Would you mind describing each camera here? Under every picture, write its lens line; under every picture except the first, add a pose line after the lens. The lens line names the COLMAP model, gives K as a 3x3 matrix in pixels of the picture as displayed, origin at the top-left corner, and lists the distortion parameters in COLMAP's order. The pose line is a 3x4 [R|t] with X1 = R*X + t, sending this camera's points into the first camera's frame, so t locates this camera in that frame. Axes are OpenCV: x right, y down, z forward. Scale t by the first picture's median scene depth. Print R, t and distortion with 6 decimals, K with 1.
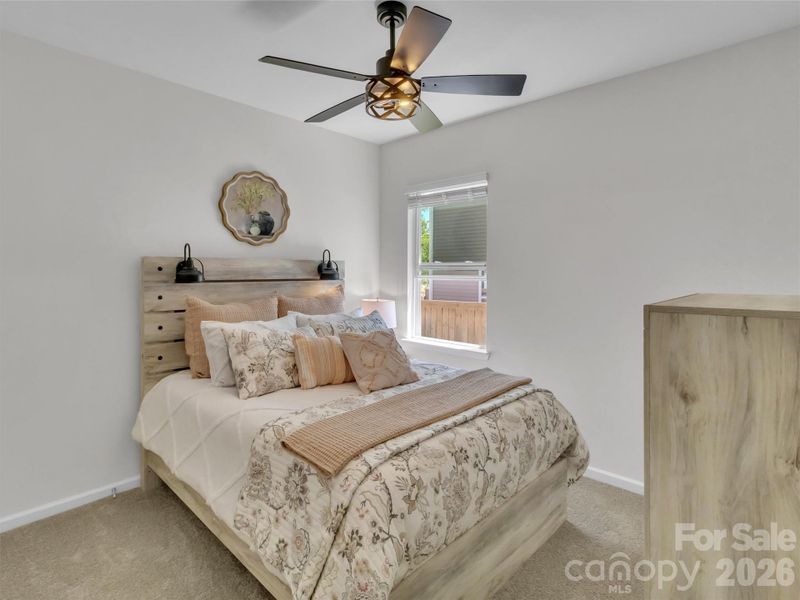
lens RADIAL K [[423.1, 0, 399.7], [0, 423.1, 323.5], [0, 0, 1]] dist [-0.002921, -0.000227]
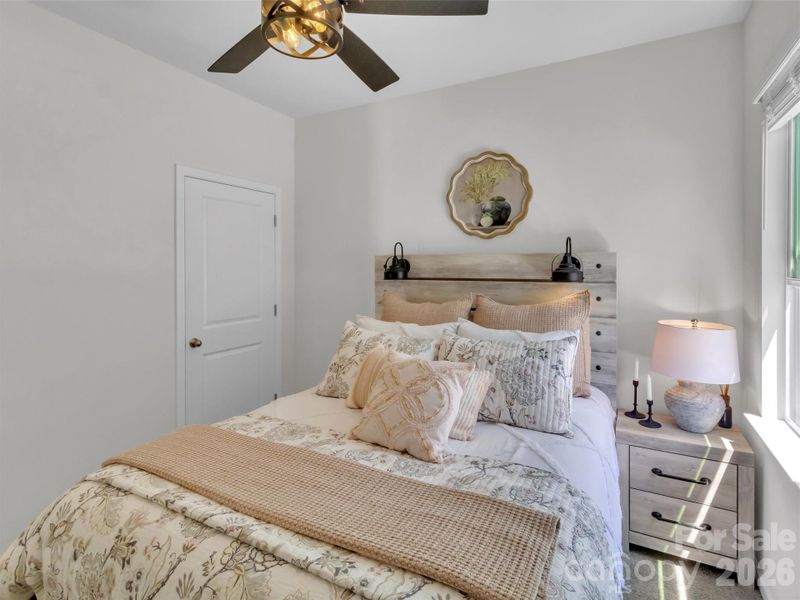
lens RADIAL K [[422.0, 0, 394.1], [0, 422.0, 299.3], [0, 0, 1]] dist [-0.002369, 0.000010]
pose [[0.263788, 0.073516, -0.961775, 0.445491], [-0.123751, 0.991431, 0.041841, -0.077643], [0.956610, 0.107983, 0.270625, 0.619140]]
